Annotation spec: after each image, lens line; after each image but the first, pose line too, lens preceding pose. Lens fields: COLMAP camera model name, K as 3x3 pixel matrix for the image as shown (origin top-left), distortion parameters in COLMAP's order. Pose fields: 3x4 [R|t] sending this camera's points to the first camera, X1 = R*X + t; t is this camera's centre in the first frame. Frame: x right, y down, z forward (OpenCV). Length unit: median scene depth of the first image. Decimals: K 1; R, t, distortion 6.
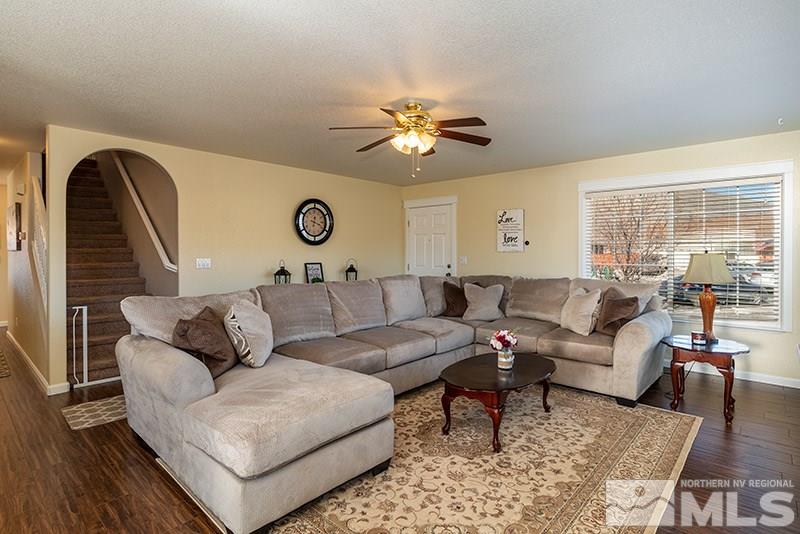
lens RADIAL K [[408.6, 0, 402.9], [0, 408.6, 251.2], [0, 0, 1]] dist [-0.000892, 0.000548]
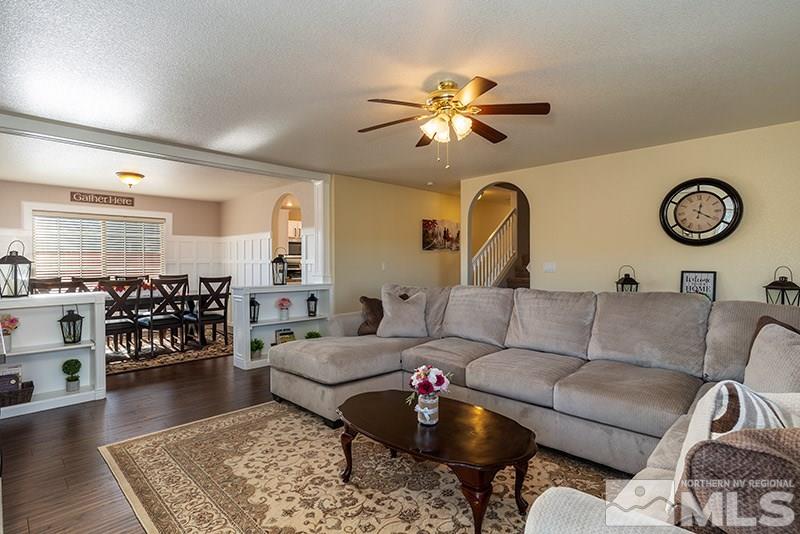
lens RADIAL K [[408.6, 0, 402.9], [0, 408.6, 268.7], [0, 0, 1]] dist [-0.000892, 0.000548]
pose [[-0.043507, 0.024941, -0.998742, 1.104522], [0.009020, 0.999657, 0.024571, 0.006977], [0.999012, -0.007940, -0.043718, 1.167667]]
